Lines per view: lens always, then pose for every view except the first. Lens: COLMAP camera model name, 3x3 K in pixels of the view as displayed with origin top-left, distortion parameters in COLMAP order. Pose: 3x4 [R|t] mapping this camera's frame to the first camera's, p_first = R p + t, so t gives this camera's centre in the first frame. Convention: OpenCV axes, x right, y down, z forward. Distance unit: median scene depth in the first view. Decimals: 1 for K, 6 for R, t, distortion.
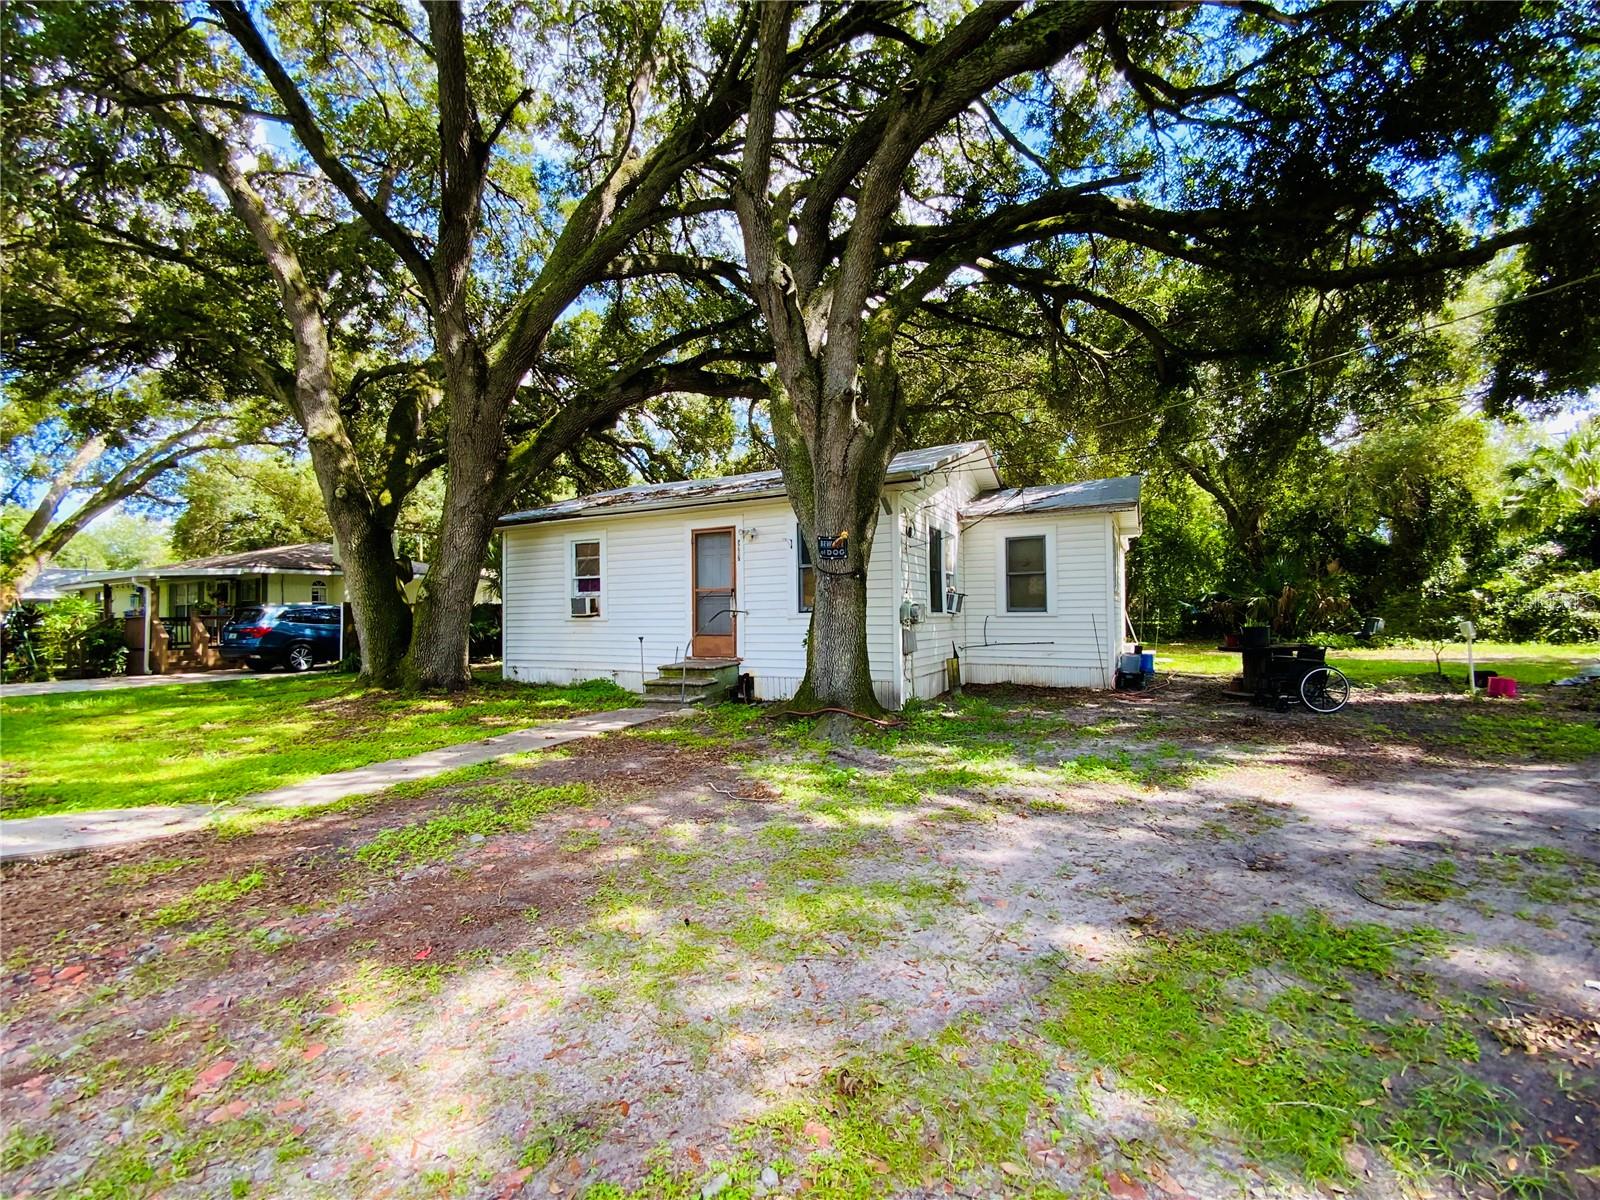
lens RADIAL K [[646.6, 0, 800.0], [0, 646.6, 600.0], [0, 0, 1]] dist [-0.000803, -0.000160]
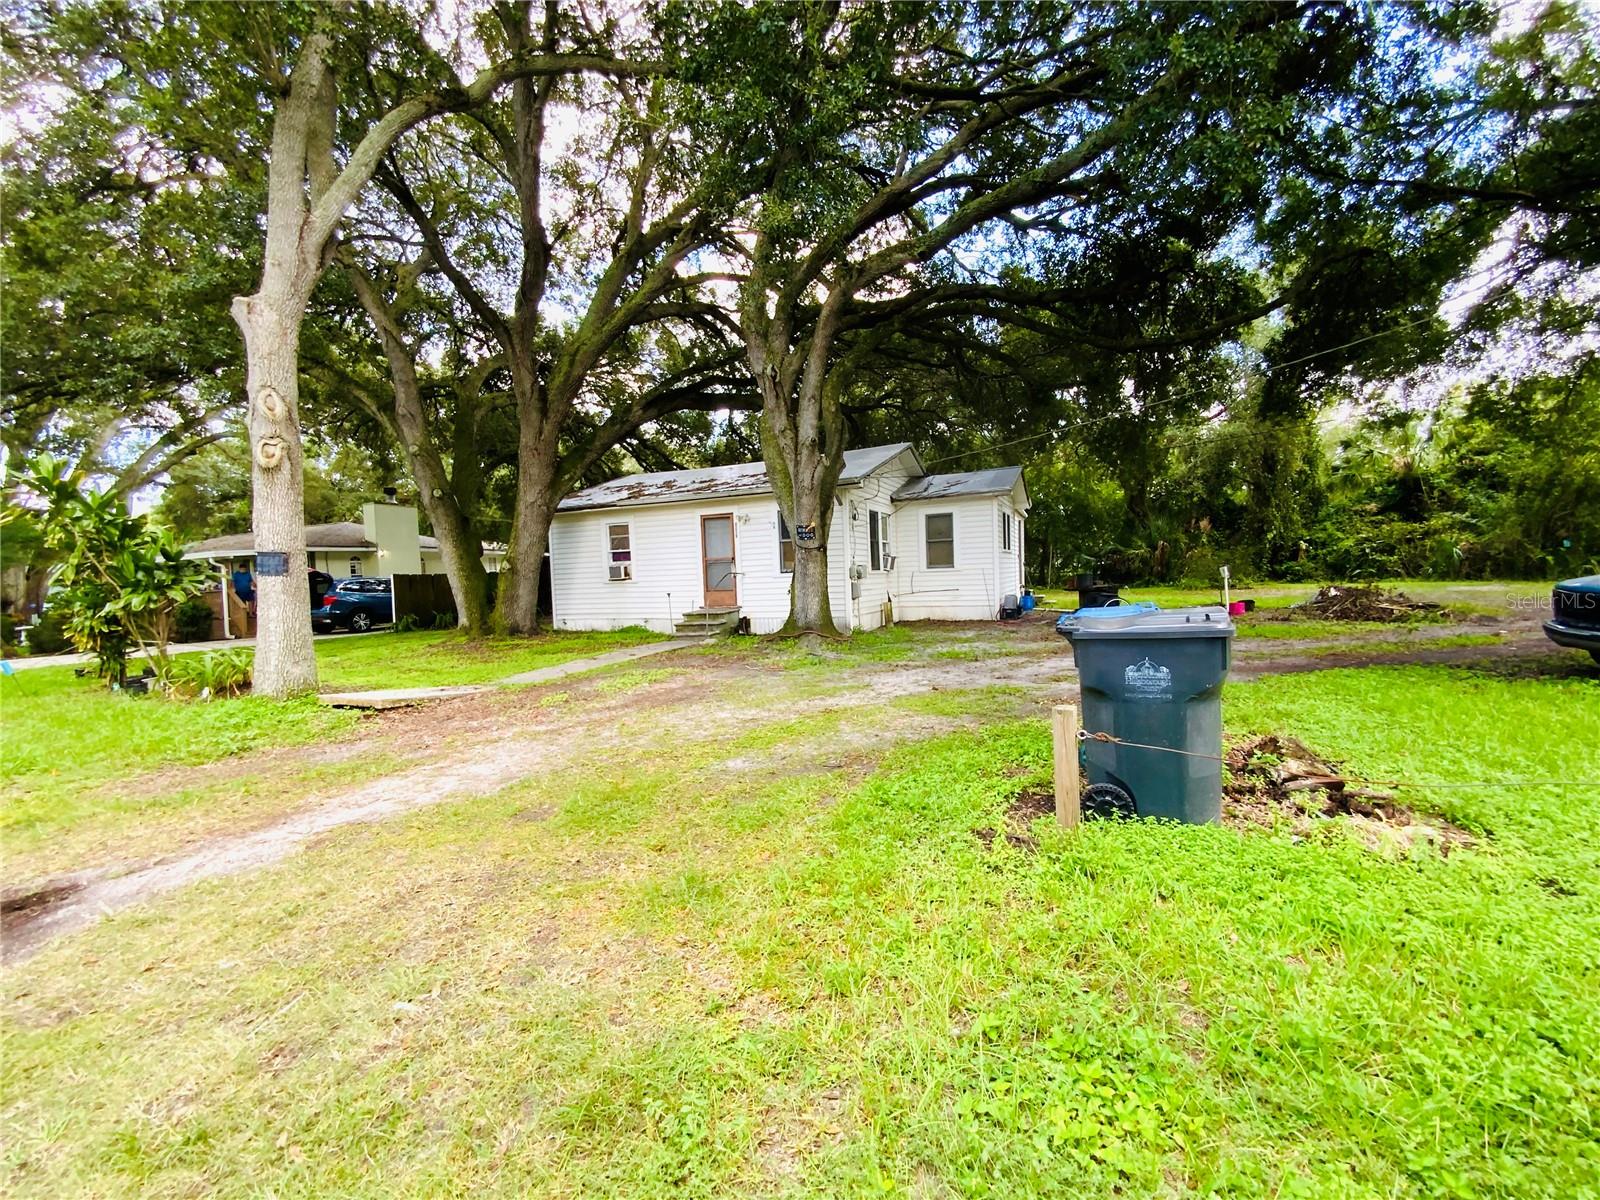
lens RADIAL K [[646.6, 0, 800.0], [0, 646.6, 600.0], [0, 0, 1]] dist [-0.000803, -0.000160]
pose [[0.997506, -0.029470, 0.064135, -0.049177], [0.025362, 0.997631, 0.063950, -0.010634], [-0.065868, -0.062164, 0.995890, -0.416021]]
